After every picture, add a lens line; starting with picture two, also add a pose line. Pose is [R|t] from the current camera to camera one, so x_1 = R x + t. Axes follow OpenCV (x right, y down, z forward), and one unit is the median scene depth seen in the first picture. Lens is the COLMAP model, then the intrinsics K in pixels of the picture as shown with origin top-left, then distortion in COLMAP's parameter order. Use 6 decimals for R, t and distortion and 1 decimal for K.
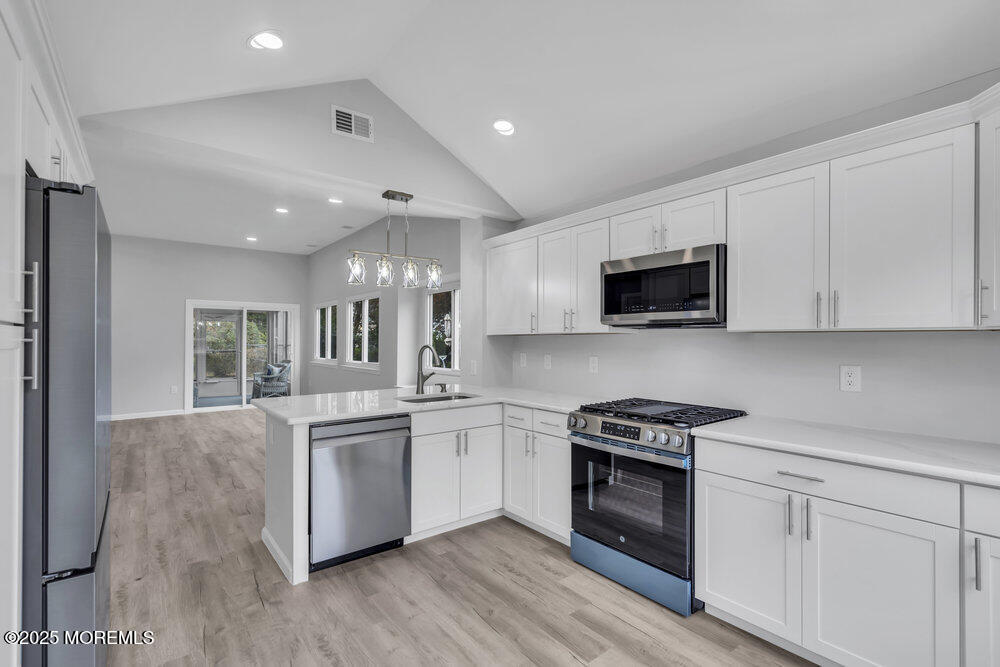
lens RADIAL K [[448.5, 0, 502.9], [0, 448.5, 337.3], [0, 0, 1]] dist [-0.003782, 0.000131]
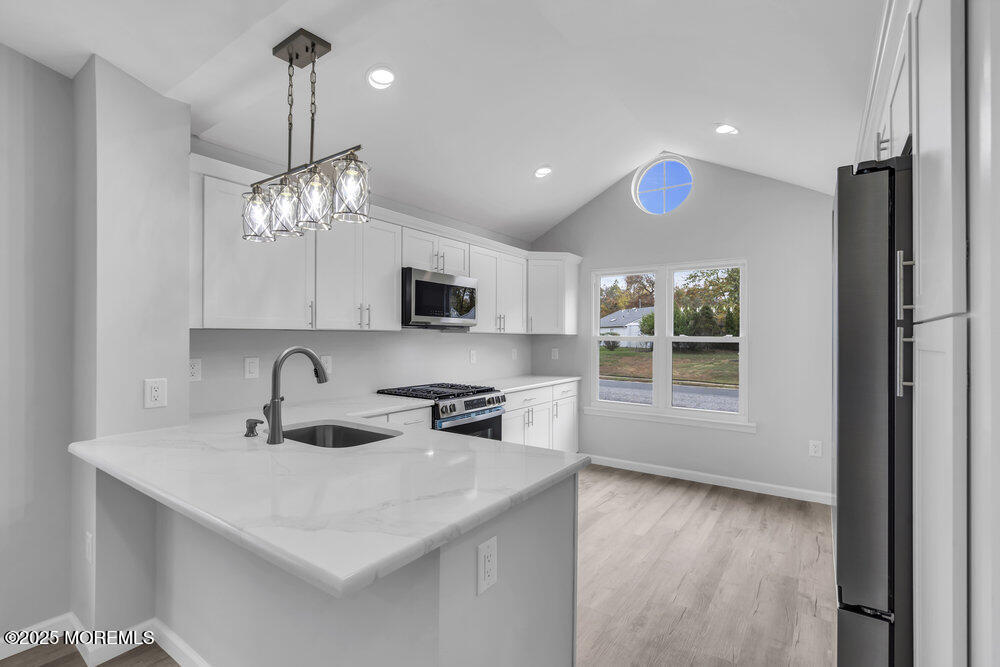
lens RADIAL K [[448.5, 0, 502.9], [0, 448.5, 337.3], [0, 0, 1]] dist [-0.003782, 0.000131]
pose [[-0.281461, -0.002887, 0.959568, -1.024416], [-0.012995, 0.999915, -0.000803, 0.002757], [-0.959485, -0.012696, -0.281475, 1.236439]]
